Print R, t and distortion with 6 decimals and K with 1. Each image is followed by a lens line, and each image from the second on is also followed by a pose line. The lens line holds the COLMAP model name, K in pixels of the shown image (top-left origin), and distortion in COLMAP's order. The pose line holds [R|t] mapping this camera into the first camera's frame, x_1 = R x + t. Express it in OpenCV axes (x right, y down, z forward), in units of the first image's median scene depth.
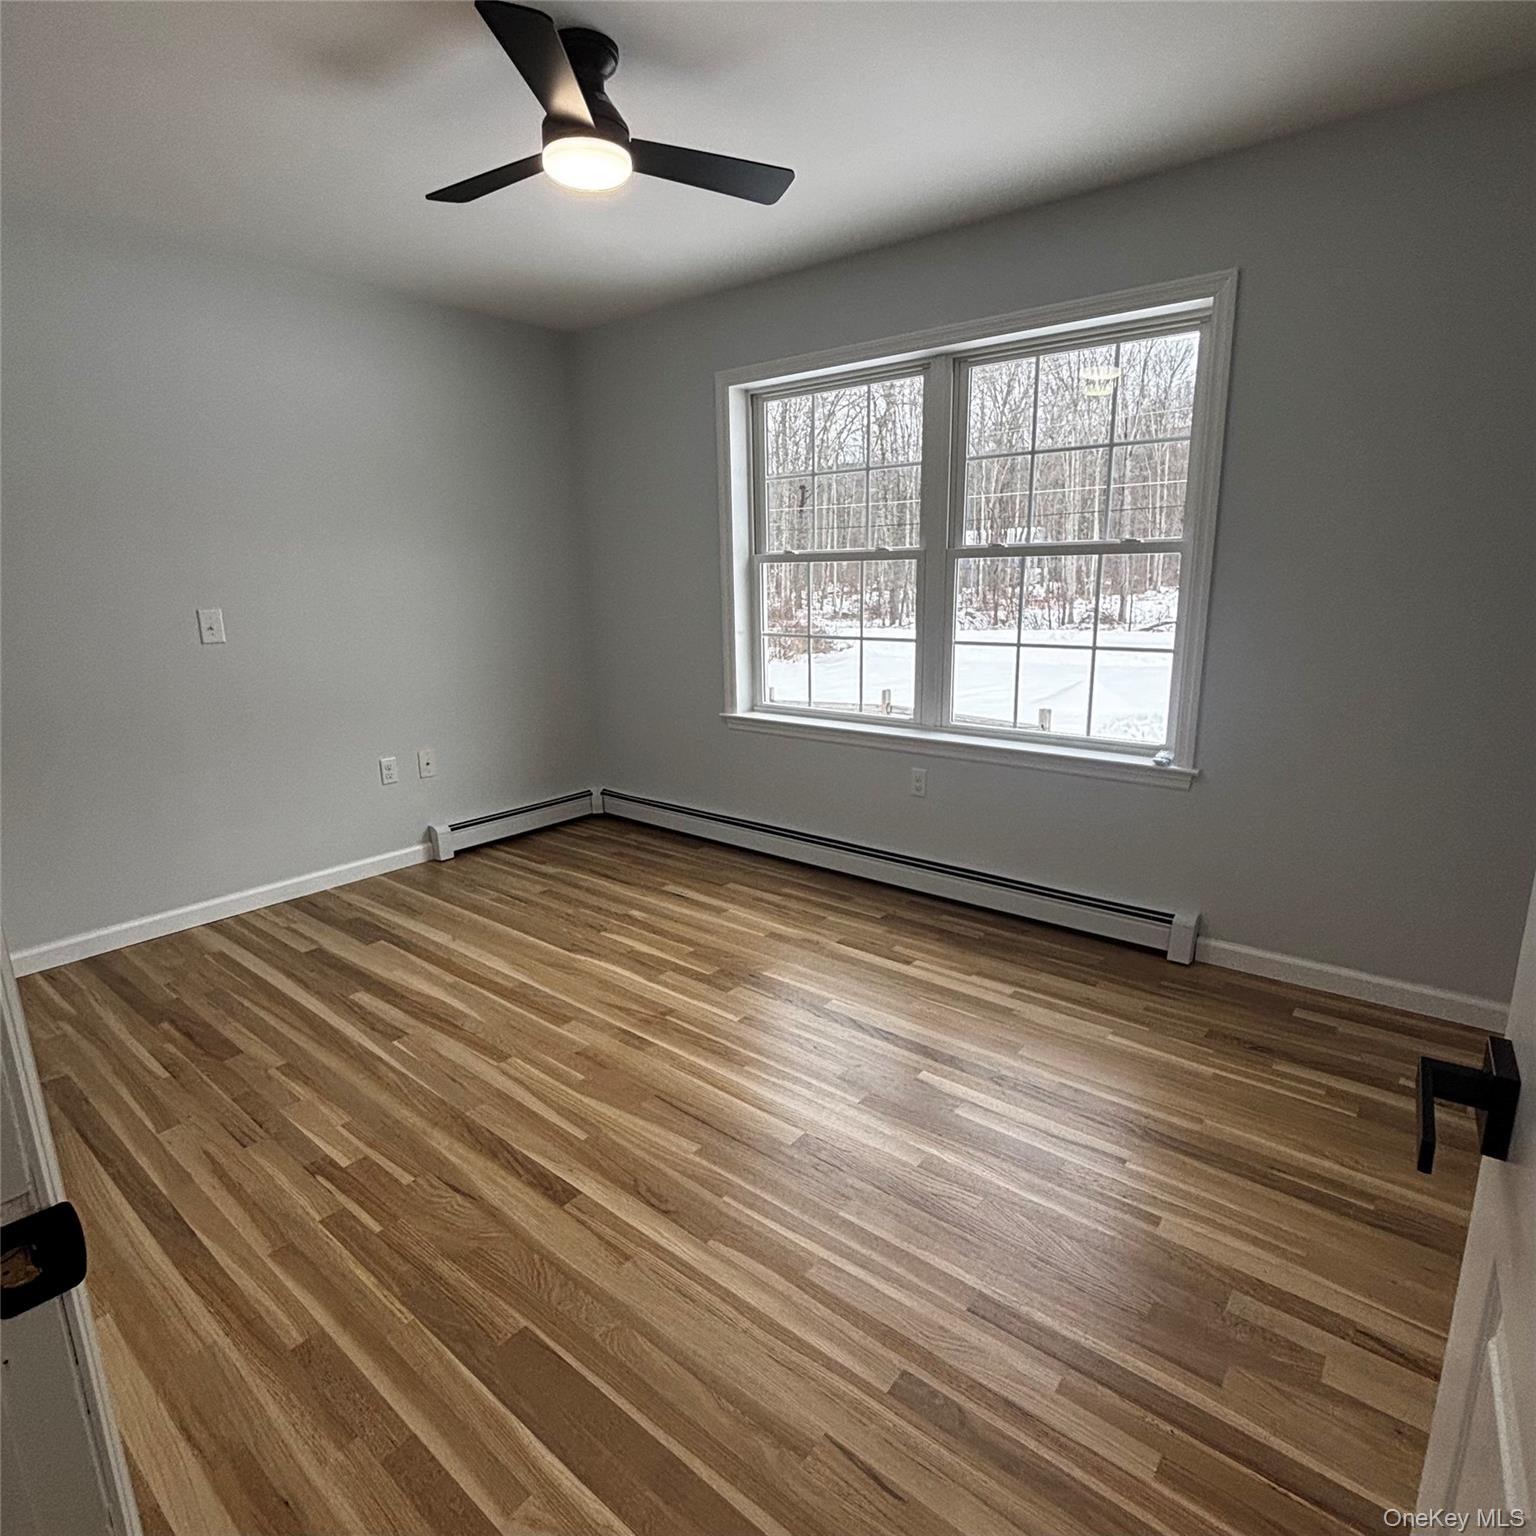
lens RADIAL K [[873.6, 0, 768.0], [0, 873.6, 768.0], [0, 0, 1]] dist [0.033700, -0.029082]
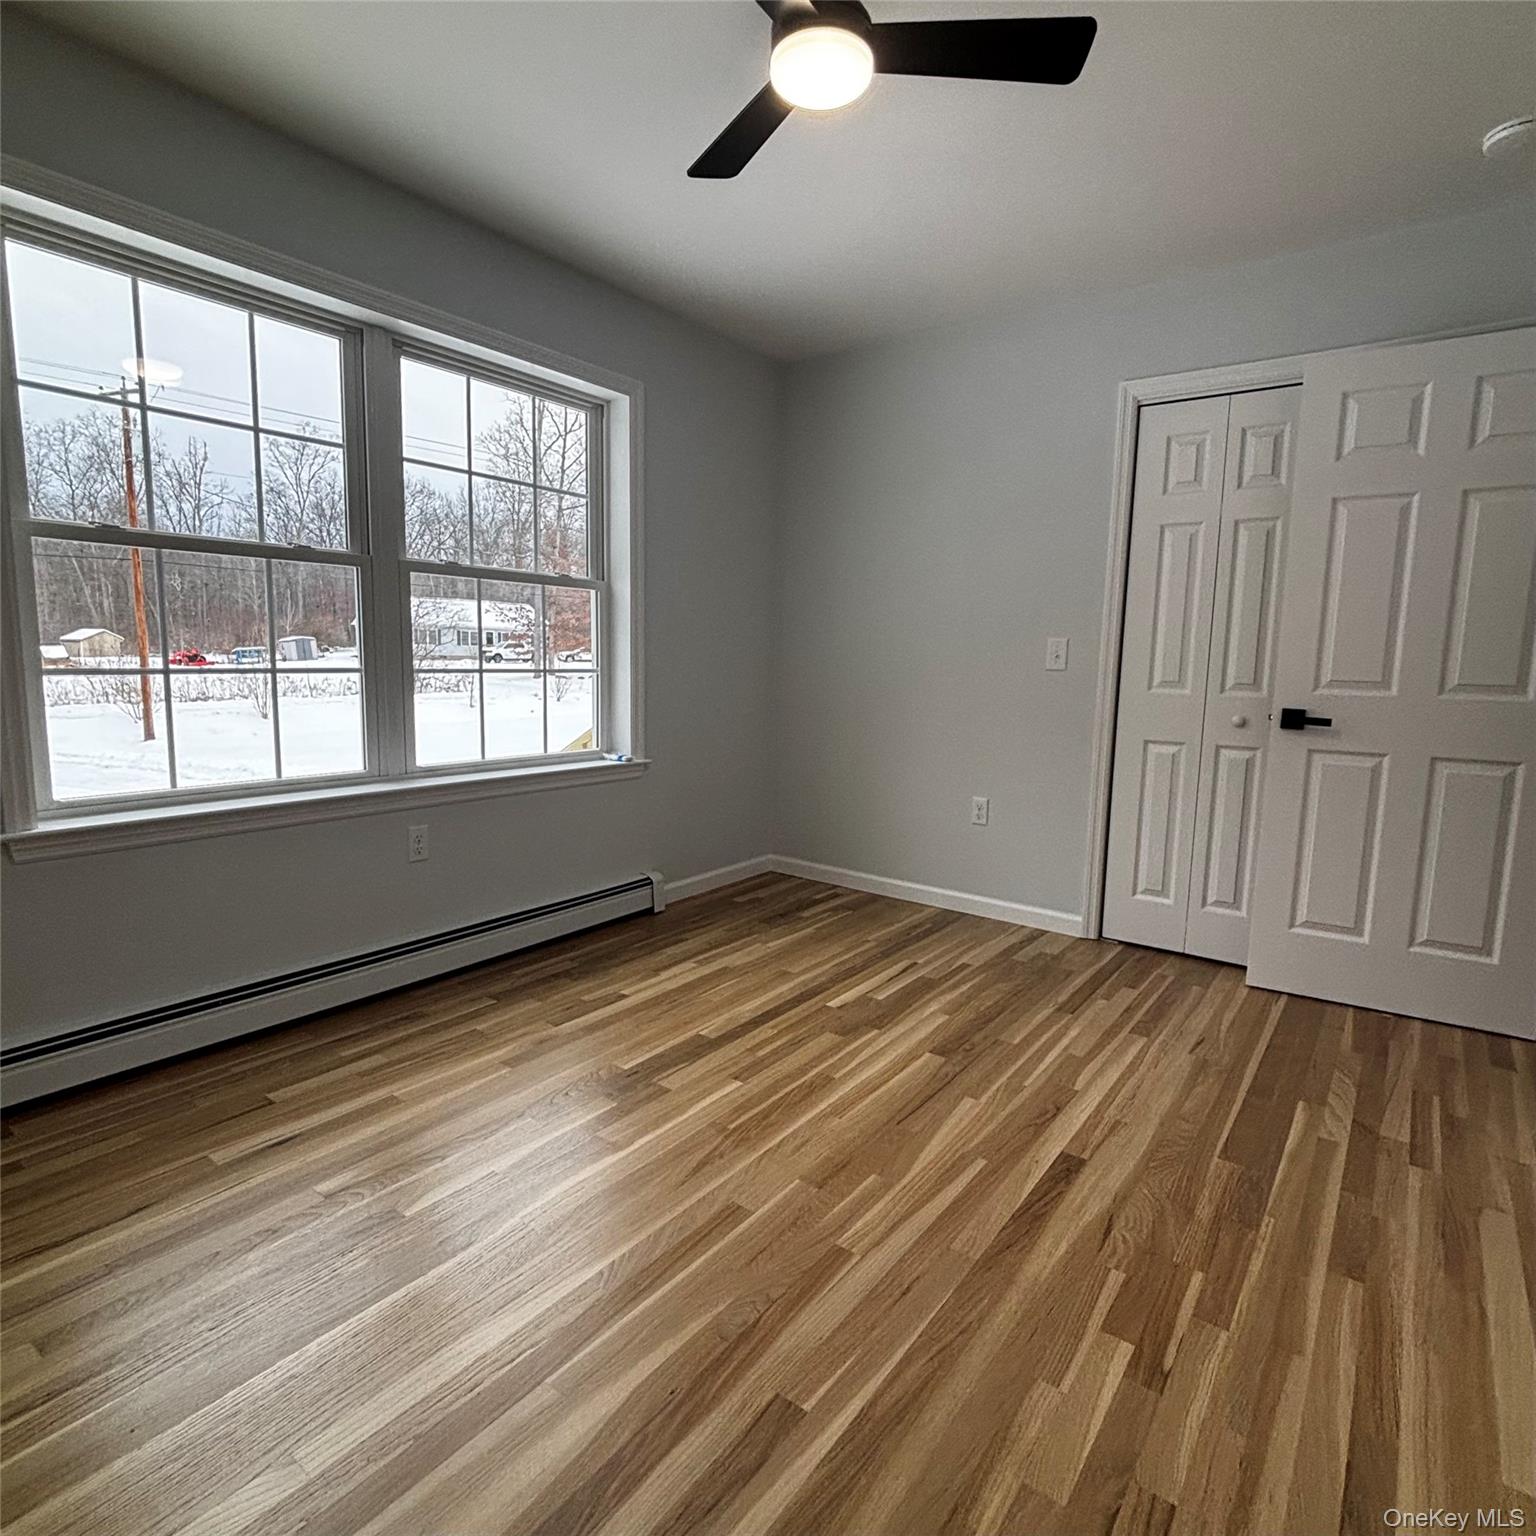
lens RADIAL K [[878.4, 0, 764.9], [0, 878.4, 763.4], [0, 0, 1]] dist [0.004153, -0.000380]
pose [[-0.040054, -0.109446, 0.993185, -0.960592], [0.202680, 0.972429, 0.115333, -0.126380], [-0.978425, 0.205919, -0.016767, 1.030577]]
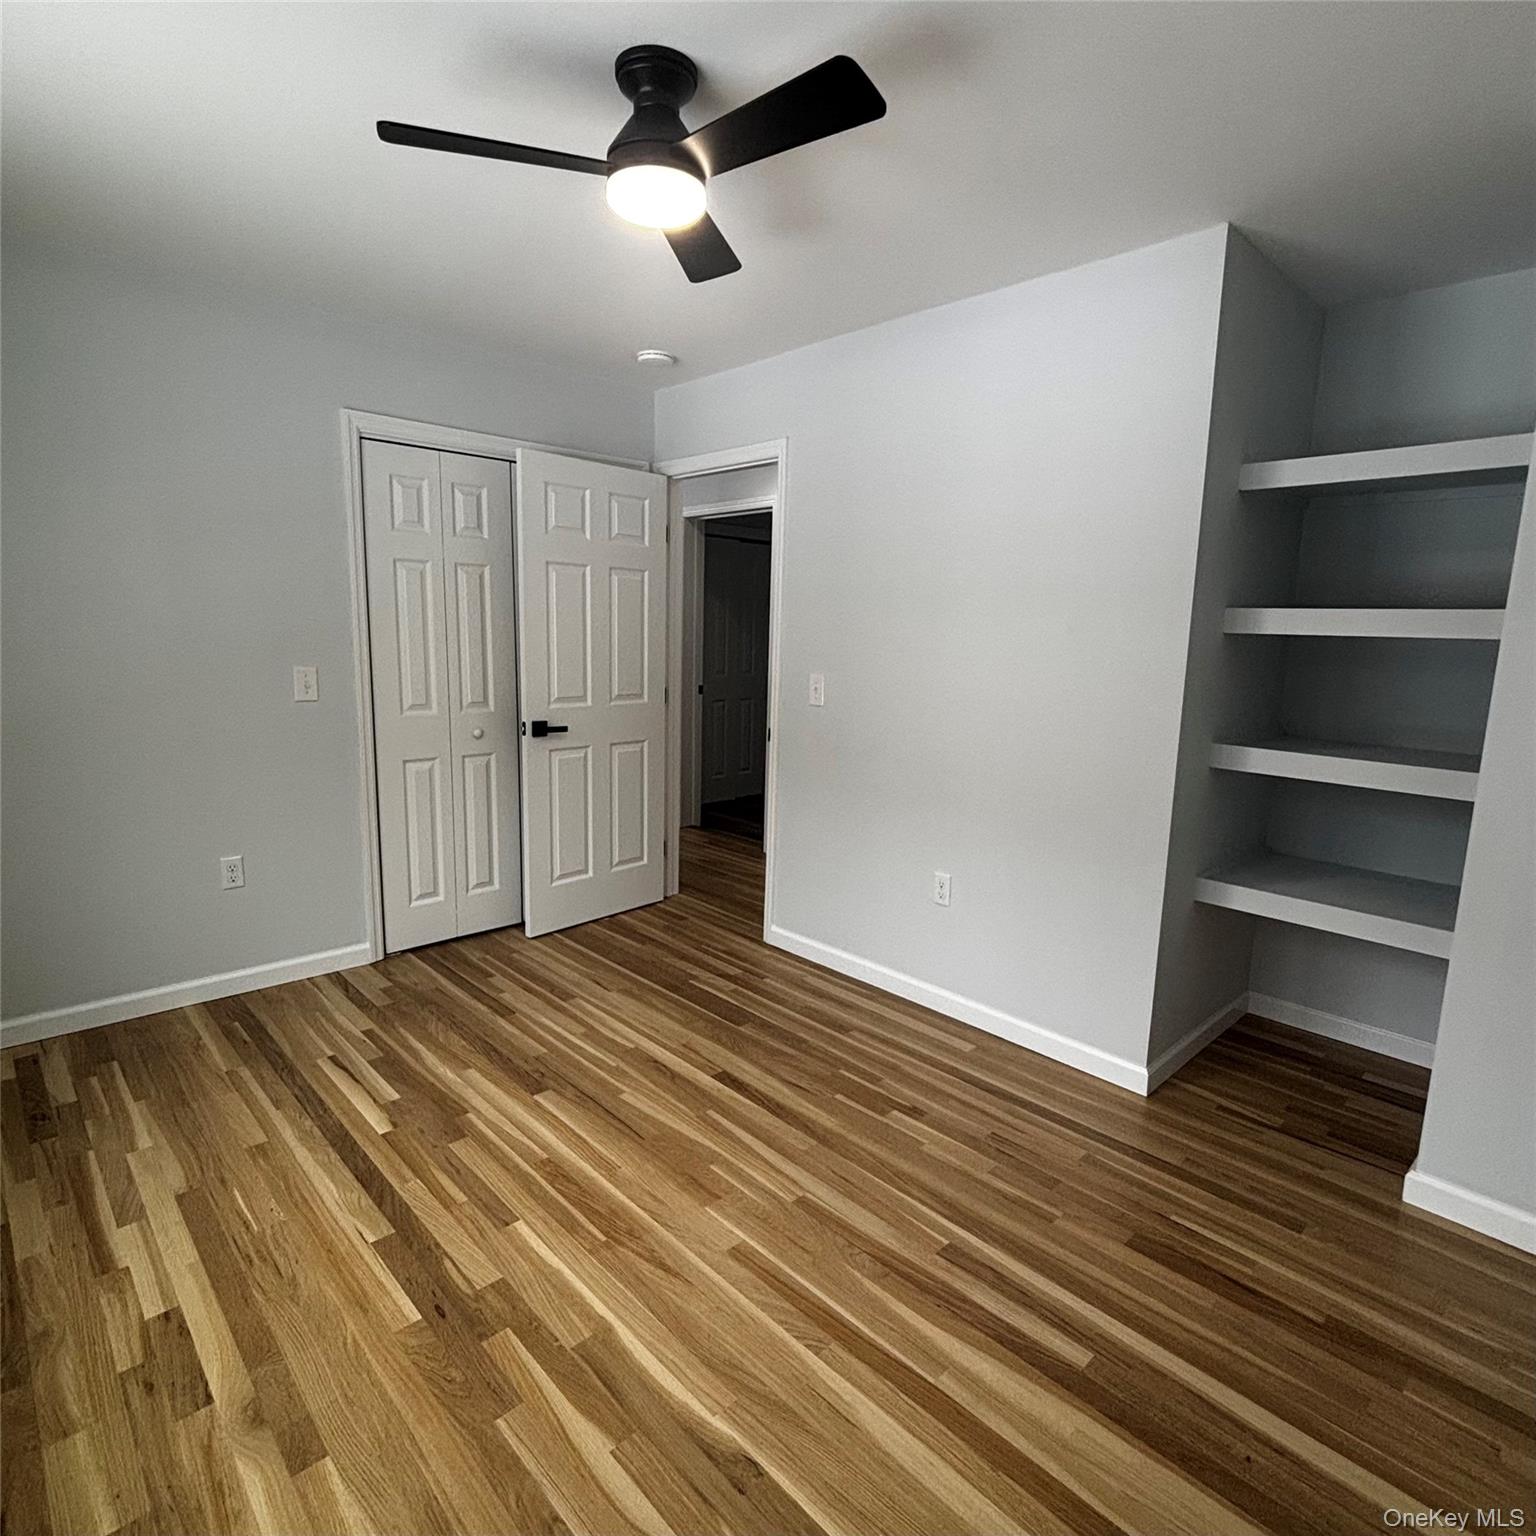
lens RADIAL K [[873.6, 0, 768.0], [0, 873.6, 768.0], [0, 0, 1]] dist [0.033700, -0.029082]
pose [[-0.991783, -0.029203, 0.124550, -0.379368], [0.019752, 0.926965, 0.374628, -0.418445], [-0.126394, 0.374010, -0.918772, 1.716354]]
